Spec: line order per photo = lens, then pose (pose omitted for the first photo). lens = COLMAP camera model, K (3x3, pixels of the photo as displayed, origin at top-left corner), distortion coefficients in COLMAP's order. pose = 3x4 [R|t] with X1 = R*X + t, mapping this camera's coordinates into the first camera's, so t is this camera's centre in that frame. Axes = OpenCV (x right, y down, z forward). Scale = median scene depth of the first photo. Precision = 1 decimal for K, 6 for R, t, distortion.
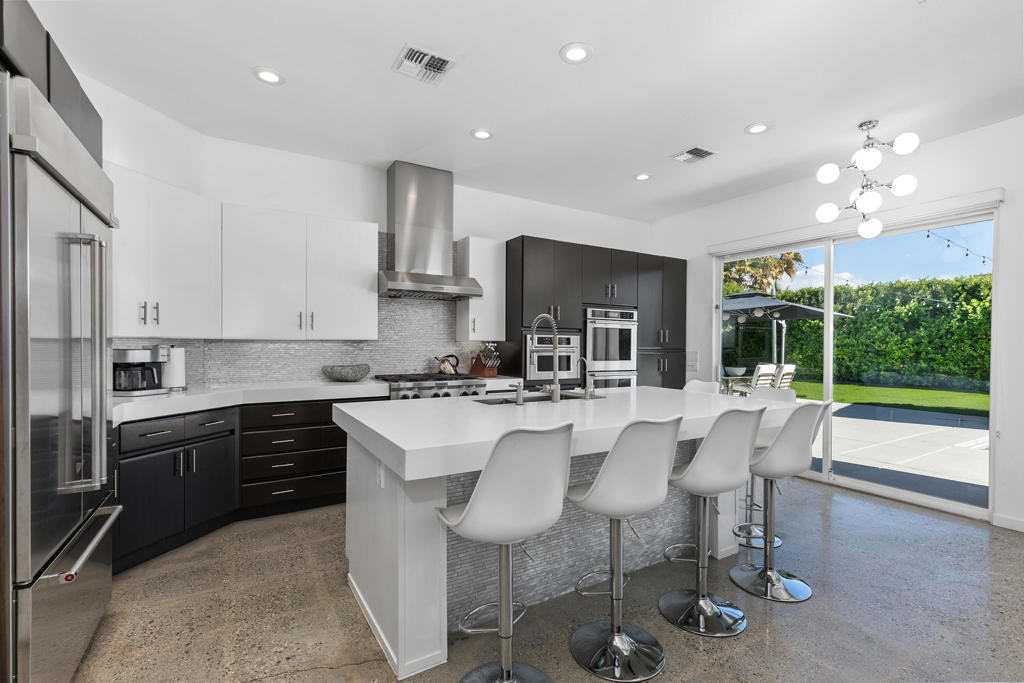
lens RADIAL K [[456.3, 0, 502.7], [0, 456.3, 346.5], [0, 0, 1]] dist [-0.002409, -0.000353]
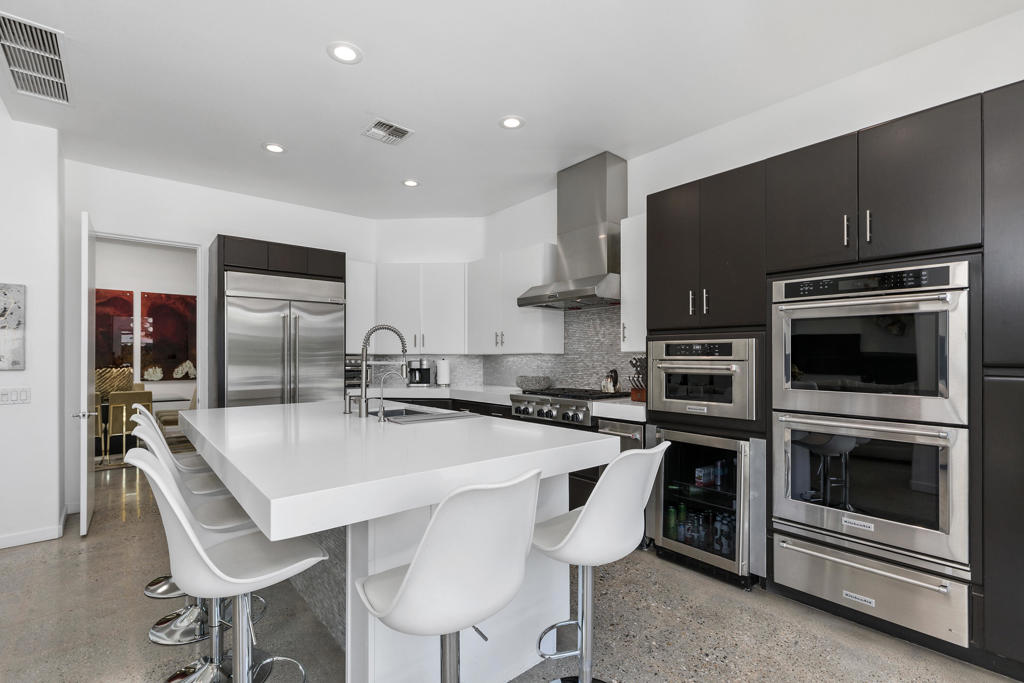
lens RADIAL K [[456.3, 0, 502.7], [0, 456.3, 346.5], [0, 0, 1]] dist [-0.002409, -0.000353]
pose [[0.180862, -0.029233, -0.983074, 0.660562], [-0.004777, 0.999520, -0.030601, 0.003381], [0.983497, 0.010231, 0.180635, 0.658027]]
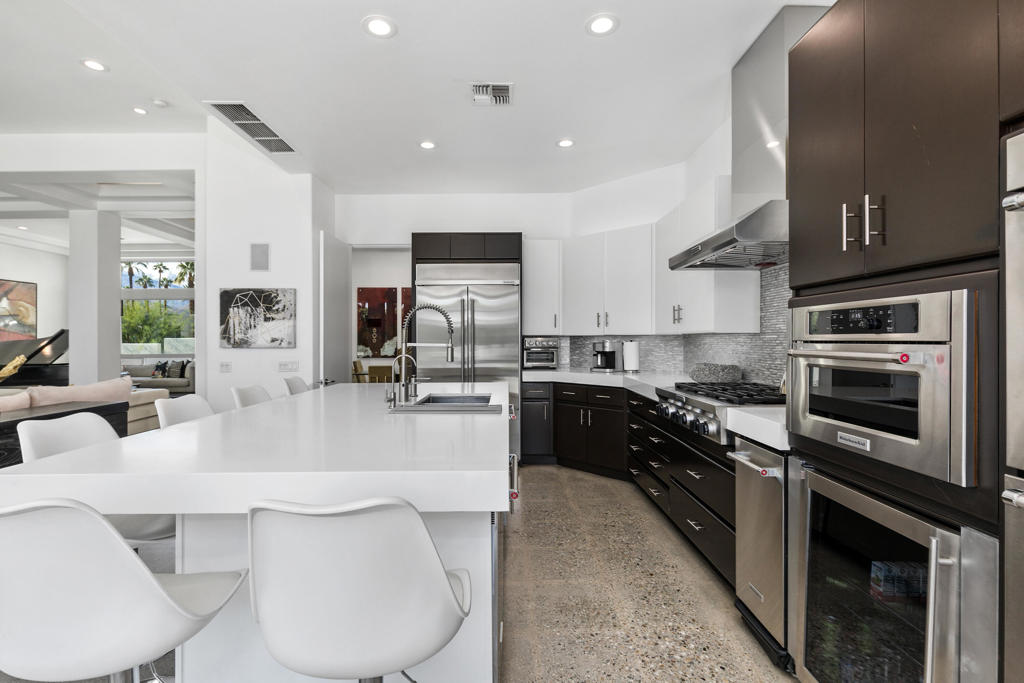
lens RADIAL K [[456.3, 0, 502.7], [0, 456.3, 346.5], [0, 0, 1]] dist [-0.002409, -0.000353]
pose [[-0.508547, 0.007154, -0.861005, 0.478421], [-0.007287, 0.999894, 0.012612, 0.002515], [0.861004, 0.012688, -0.508441, 0.984618]]
